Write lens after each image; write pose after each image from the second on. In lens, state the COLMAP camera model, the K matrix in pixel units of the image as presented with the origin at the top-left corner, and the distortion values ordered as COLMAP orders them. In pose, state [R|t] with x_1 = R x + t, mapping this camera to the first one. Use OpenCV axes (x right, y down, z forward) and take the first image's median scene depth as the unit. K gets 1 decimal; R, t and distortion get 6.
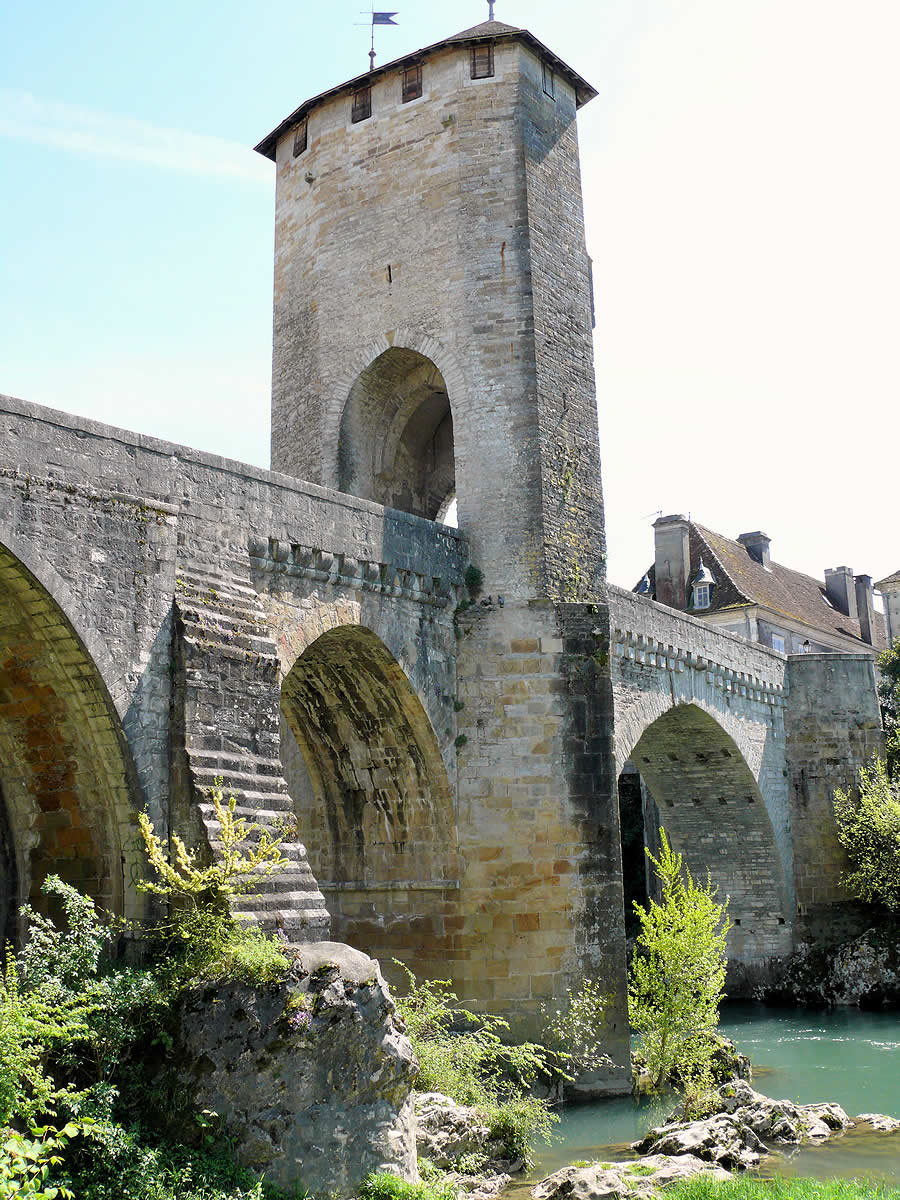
lens RADIAL K [[1290.9, 0, 450.0], [0, 1290.9, 600.0], [0, 0, 1]] dist [-0.141141, 0.008340]
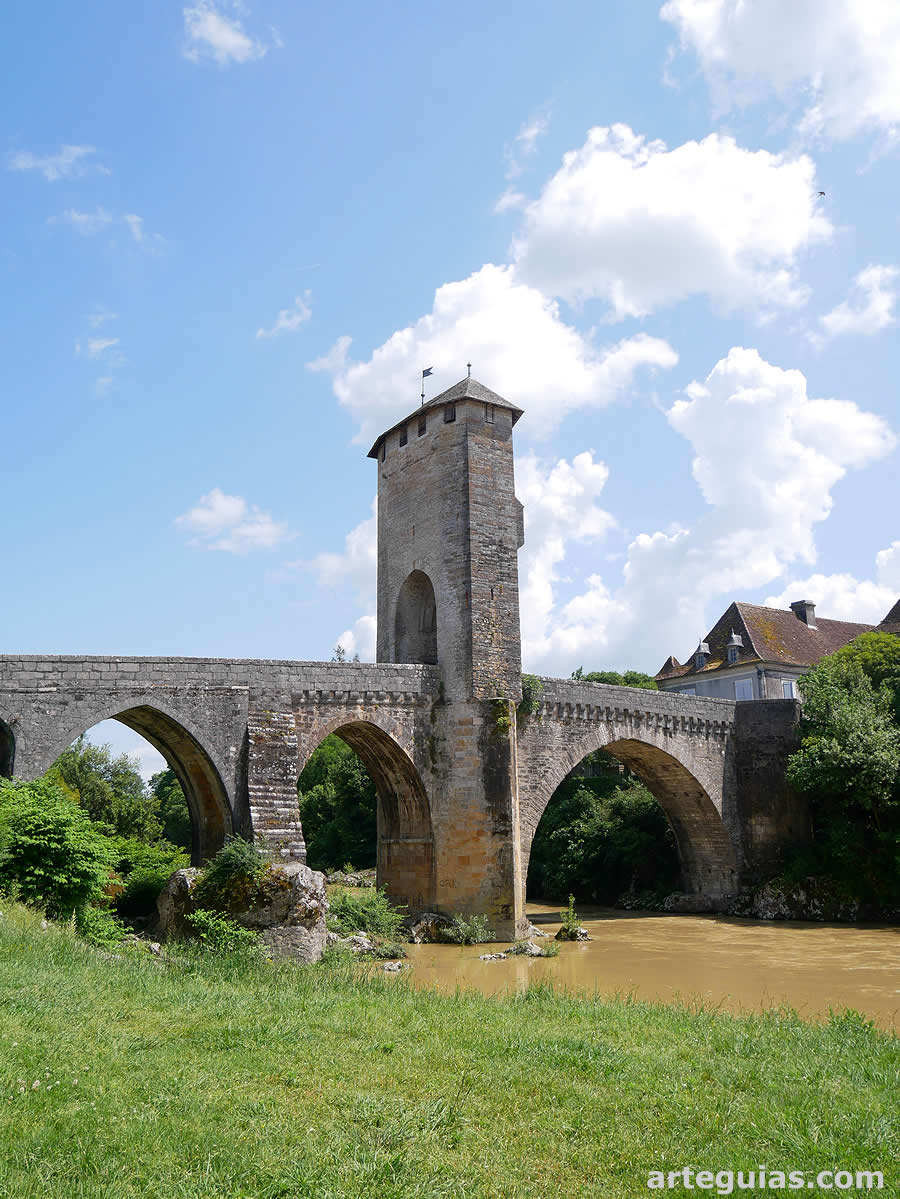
lens RADIAL K [[1042.3, 0, 434.3], [0, 1042.3, 599.2], [0, 0, 1]] dist [0.043343, 0.002350]
pose [[0.925668, -0.065629, -0.372601, 0.607406], [0.063493, 0.997820, -0.018016, -0.124195], [0.372971, -0.006980, 0.927817, -0.510869]]
